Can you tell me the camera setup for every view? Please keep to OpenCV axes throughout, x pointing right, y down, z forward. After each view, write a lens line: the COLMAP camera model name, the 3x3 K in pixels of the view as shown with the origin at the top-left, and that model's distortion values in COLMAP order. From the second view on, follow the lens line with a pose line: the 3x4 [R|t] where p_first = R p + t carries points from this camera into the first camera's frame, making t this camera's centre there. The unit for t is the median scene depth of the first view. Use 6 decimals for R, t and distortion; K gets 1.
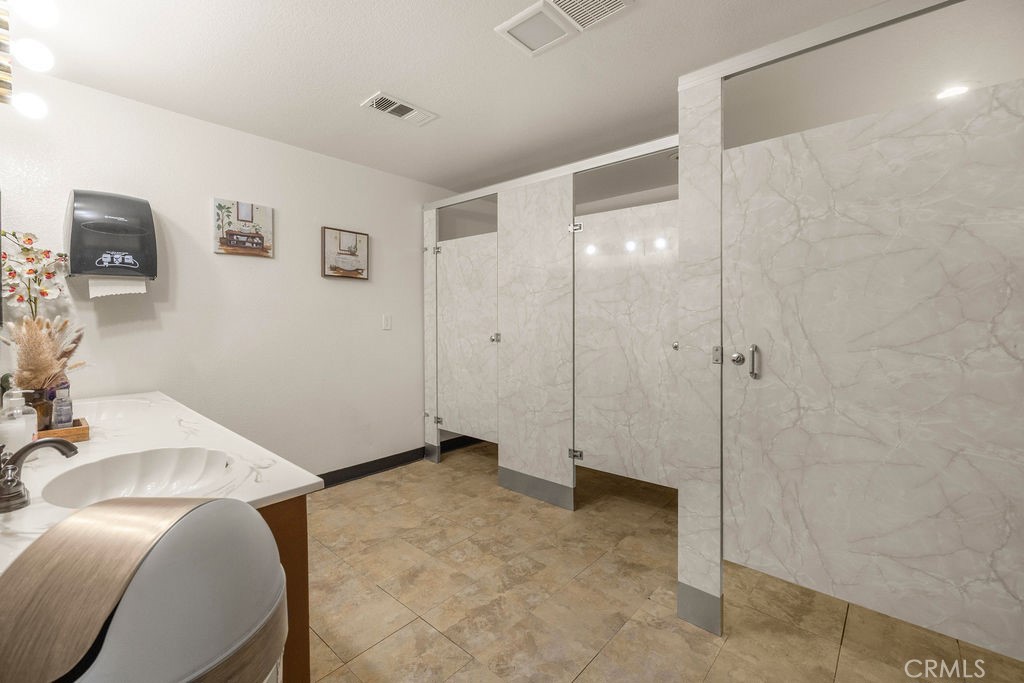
lens RADIAL K [[435.2, 0, 510.3], [0, 435.2, 319.8], [0, 0, 1]] dist [-0.000187, 0.000025]
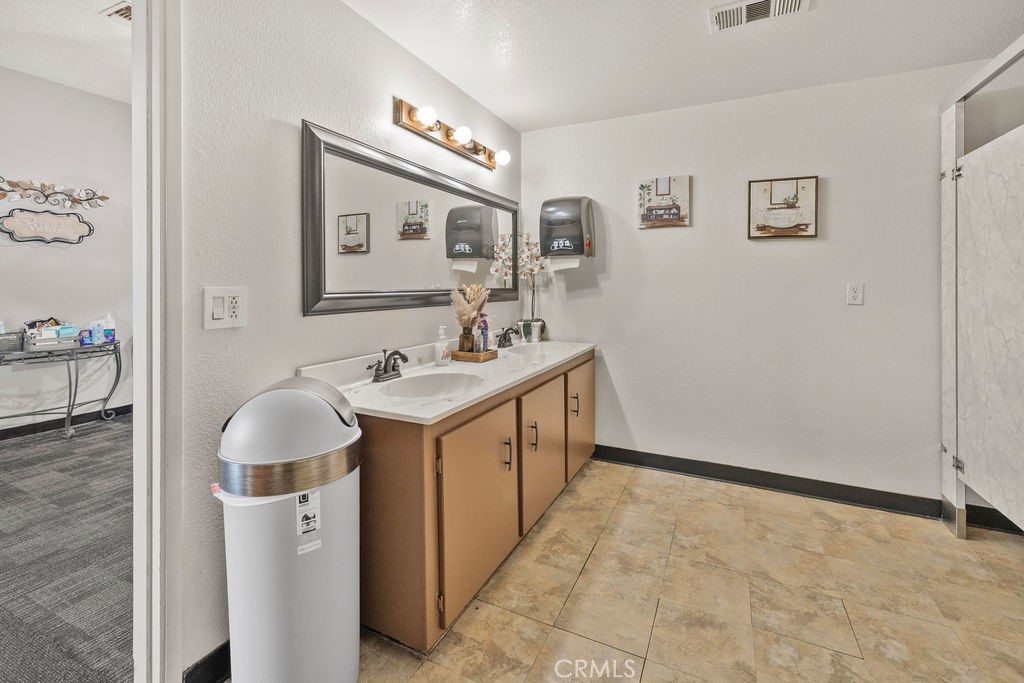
lens RADIAL K [[451.0, 0, 509.6], [0, 451.0, 287.9], [0, 0, 1]] dist [0.000925, 0.000440]
pose [[0.267674, 0.008146, -0.963475, 0.337475], [-0.009688, 0.999936, 0.005763, -0.004030], [0.963461, 0.007791, 0.267736, 0.341482]]
